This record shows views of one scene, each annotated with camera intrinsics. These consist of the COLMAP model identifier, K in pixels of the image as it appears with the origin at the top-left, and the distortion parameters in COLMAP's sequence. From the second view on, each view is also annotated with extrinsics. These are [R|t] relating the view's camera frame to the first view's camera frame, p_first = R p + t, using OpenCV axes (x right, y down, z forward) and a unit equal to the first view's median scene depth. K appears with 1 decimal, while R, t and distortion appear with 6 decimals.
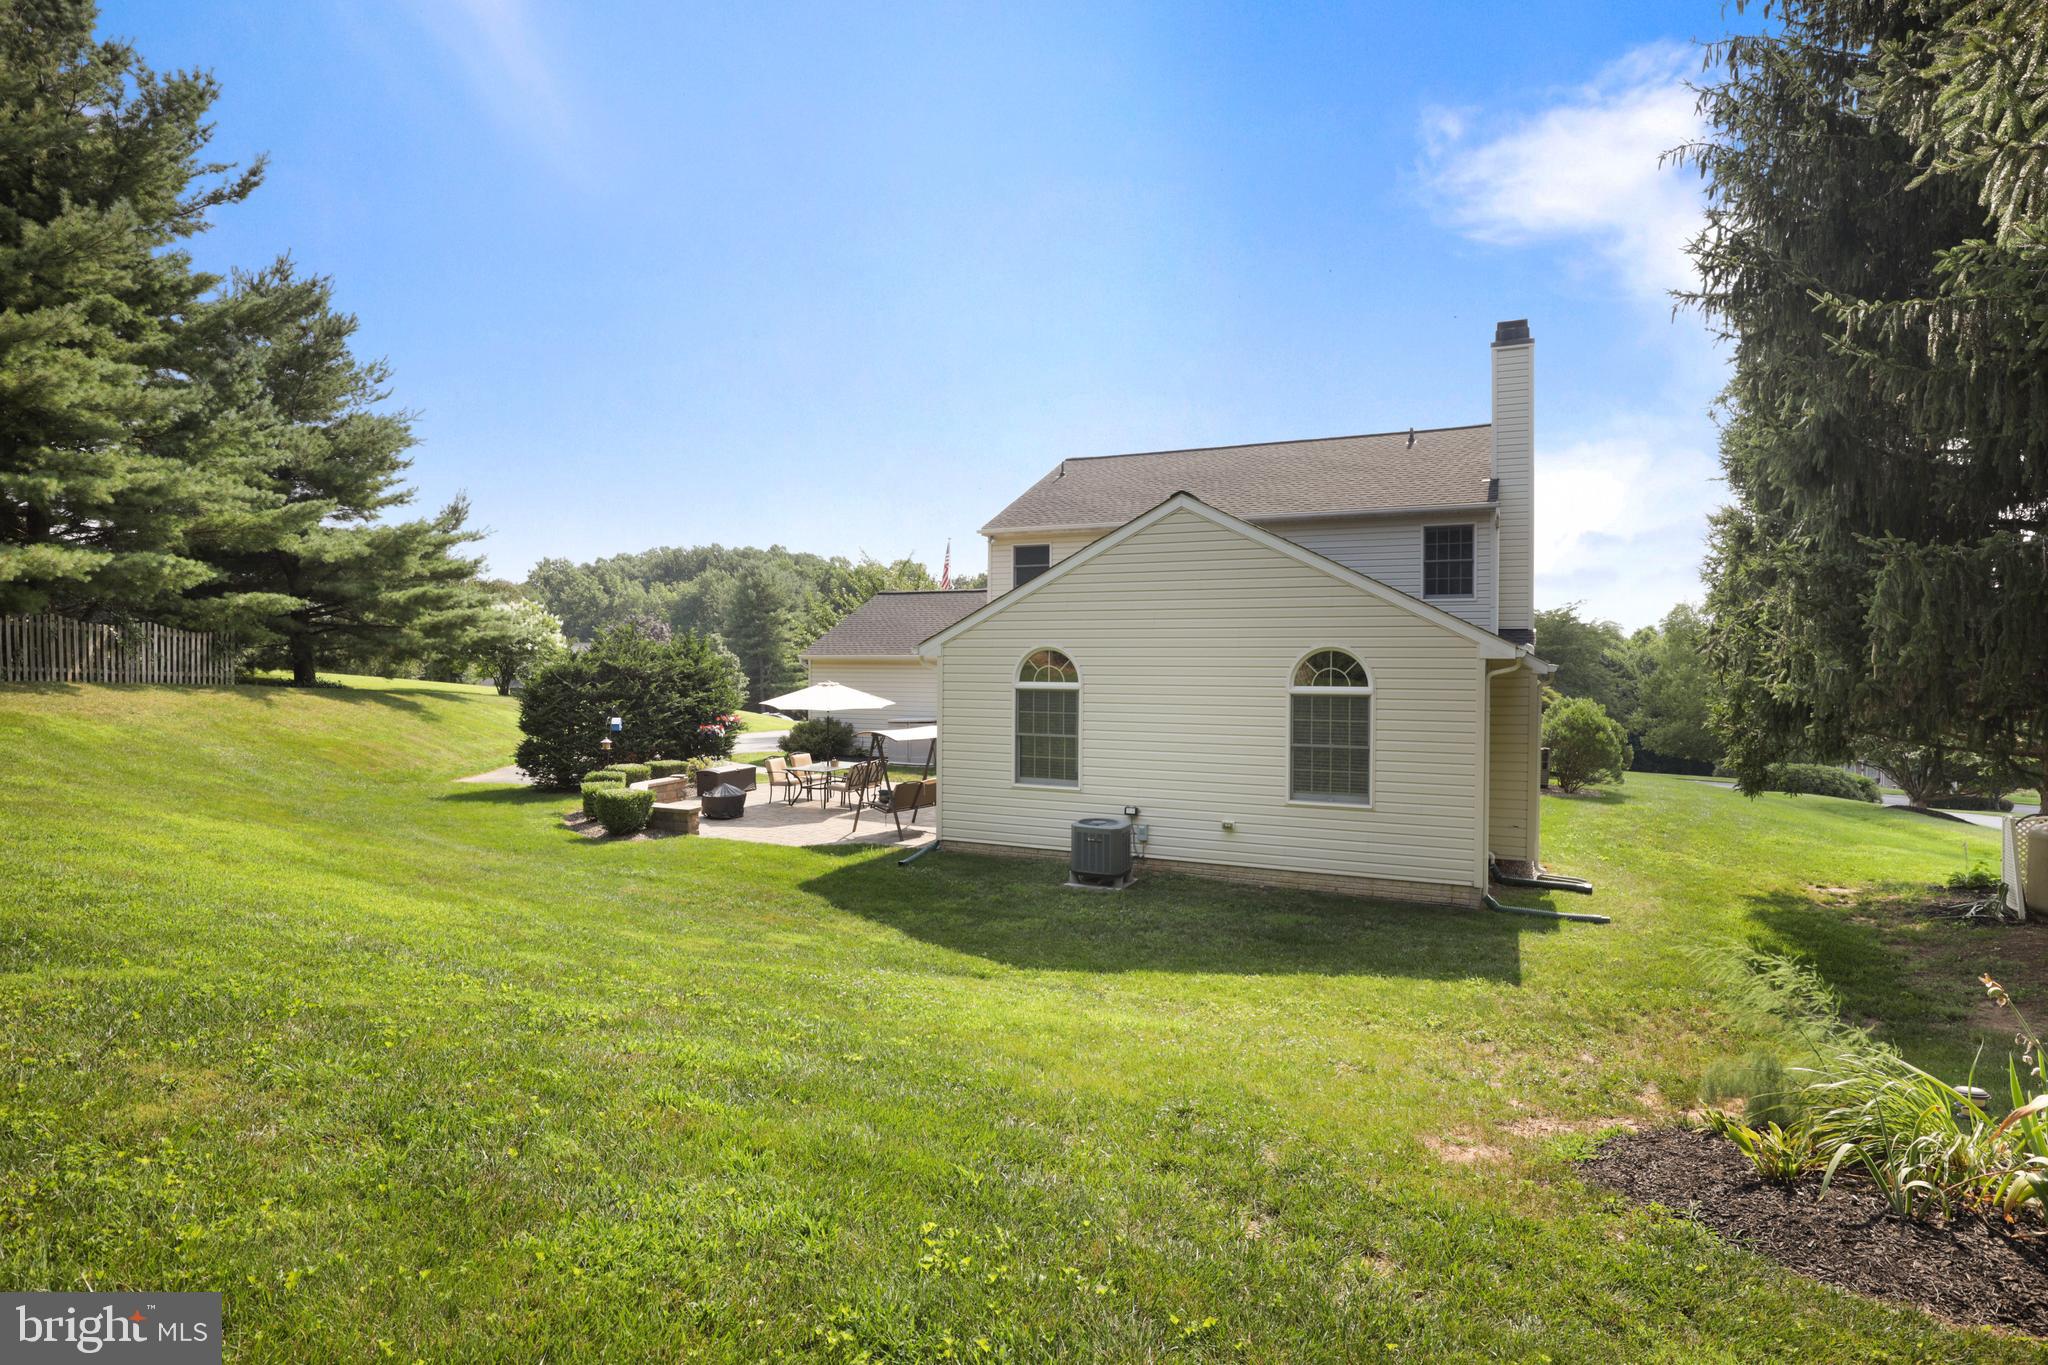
lens RADIAL K [[1063.1, 0, 1024.2], [0, 1063.1, 677.6], [0, 0, 1]] dist [-0.025970, -0.000025]
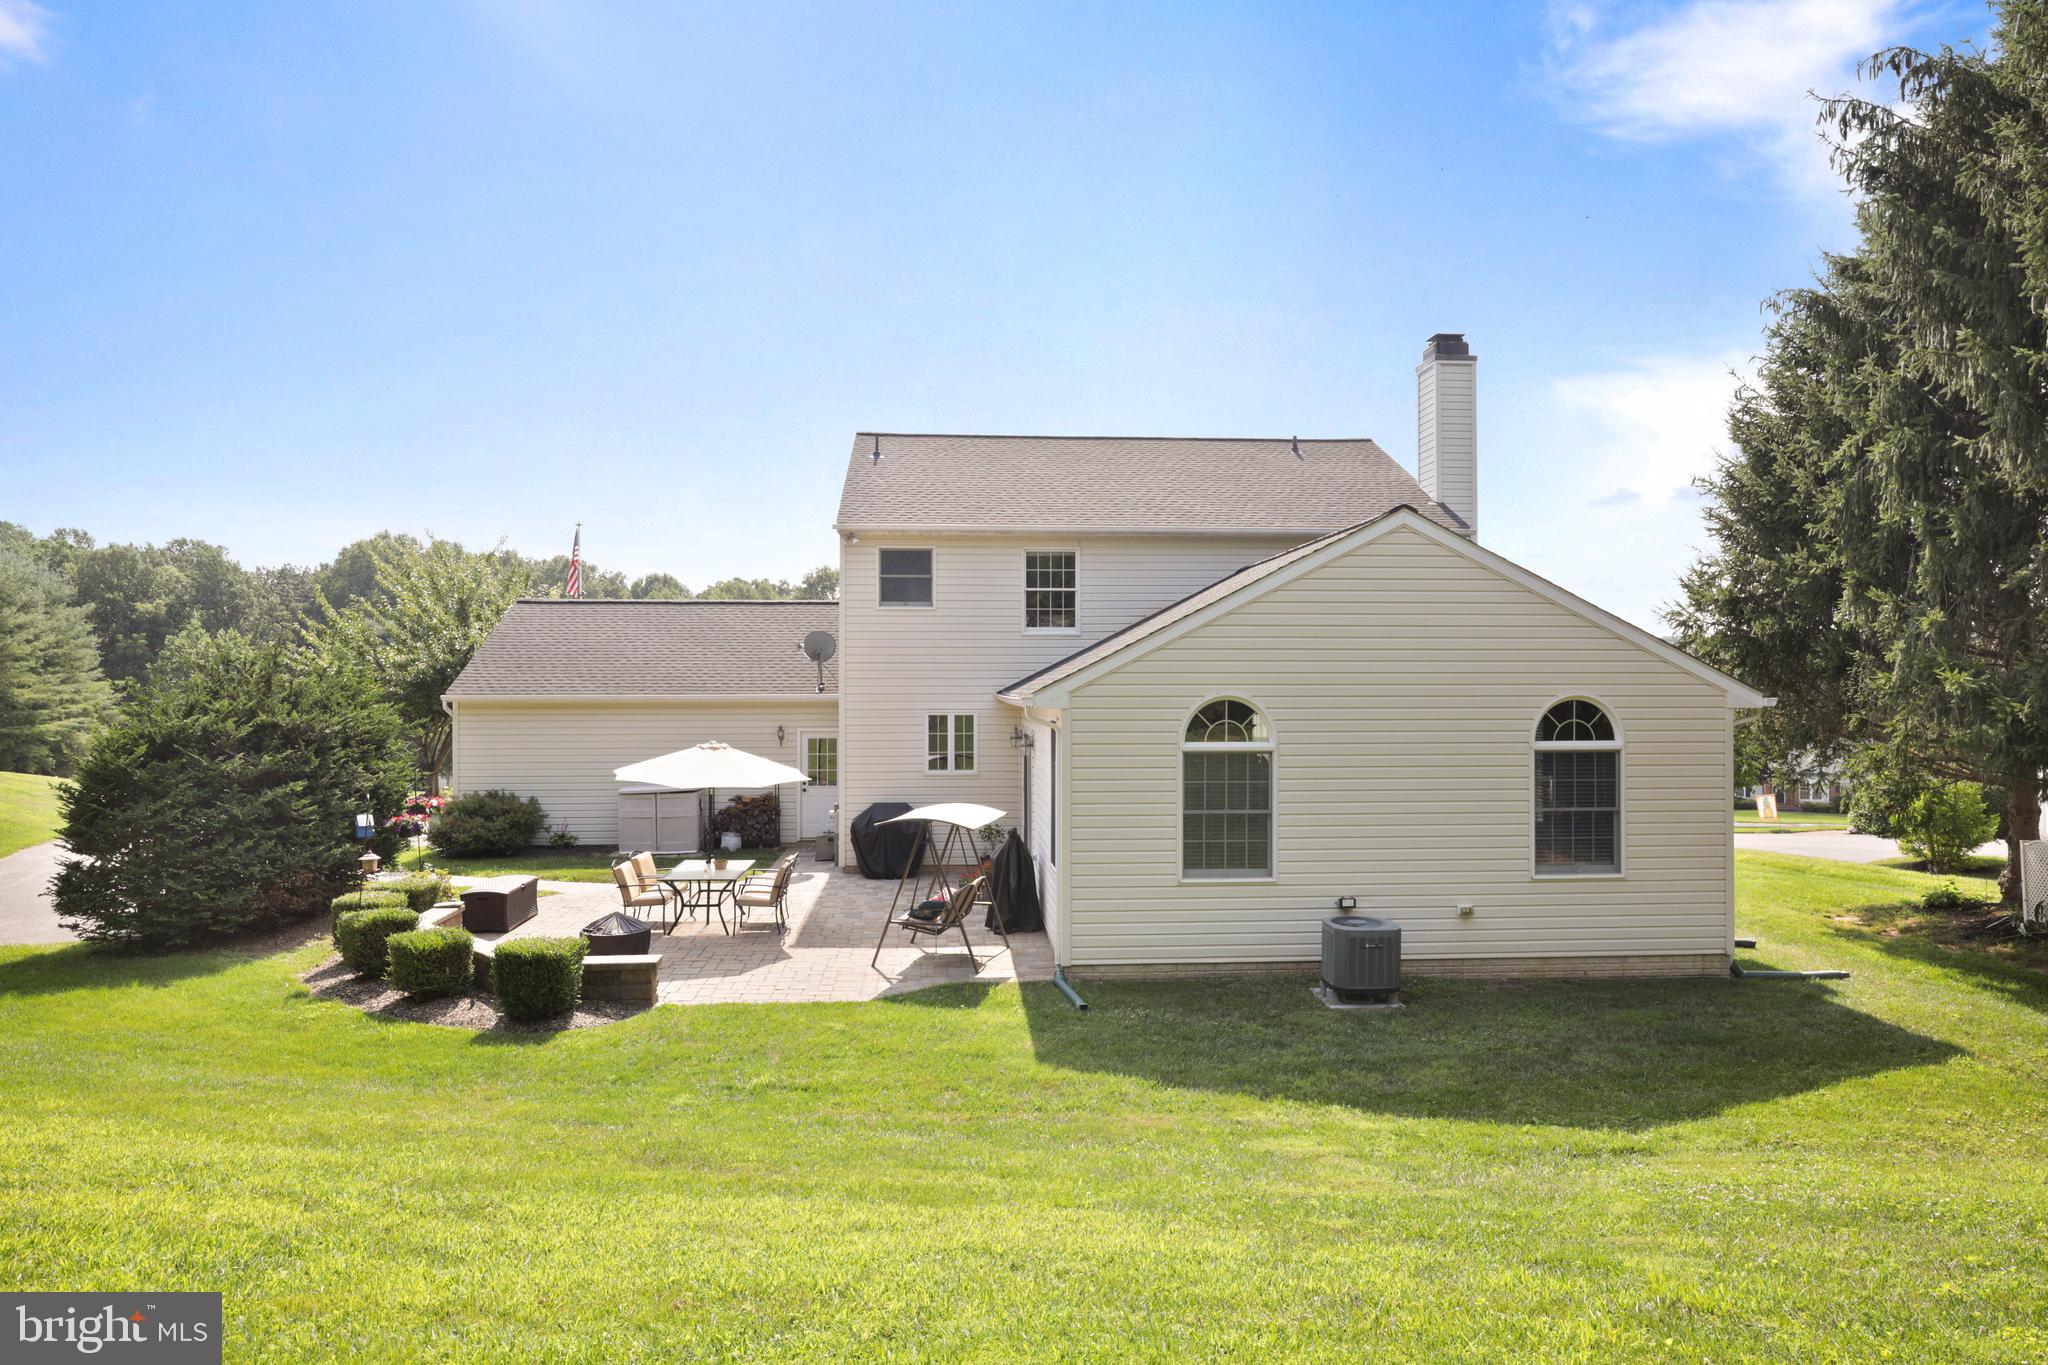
lens RADIAL K [[1294.4, 0, 1023.9], [0, 1294.4, 682.2], [0, 0, 1]] dist [-0.004845, -0.001062]
pose [[0.865669, -0.004625, 0.500595, -0.567878], [0.012408, 0.999848, -0.012220, -0.029238], [-0.500462, 0.016790, 0.865595, 0.271130]]
